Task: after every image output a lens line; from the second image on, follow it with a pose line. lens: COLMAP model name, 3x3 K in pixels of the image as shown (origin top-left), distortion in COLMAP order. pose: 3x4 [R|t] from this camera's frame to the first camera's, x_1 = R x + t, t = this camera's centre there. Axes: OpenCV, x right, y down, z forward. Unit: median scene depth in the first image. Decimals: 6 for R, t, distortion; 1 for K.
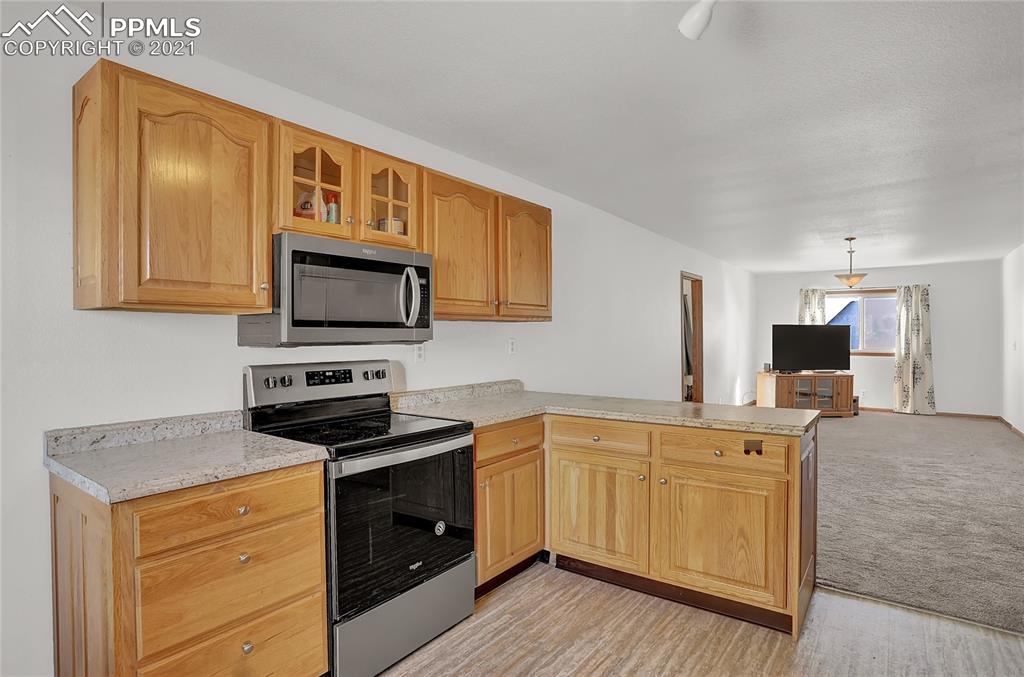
lens RADIAL K [[541.4, 0, 507.1], [0, 541.4, 333.0], [0, 0, 1]] dist [-0.062036, -0.000499]
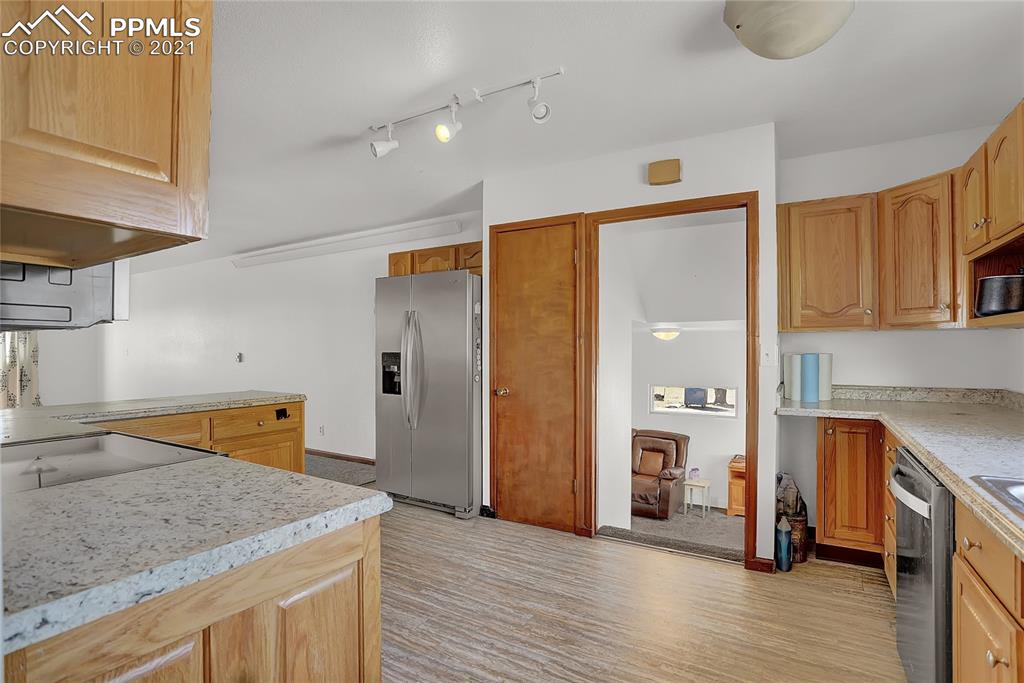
lens RADIAL K [[495.7, 0, 518.5], [0, 495.7, 342.0], [0, 0, 1]] dist [-0.051137, 0.002967]
pose [[-0.109731, 0.011636, 0.993893, -1.634507], [-0.004960, 0.999913, -0.012254, 0.052246], [-0.993949, -0.006274, -0.109663, 0.870641]]
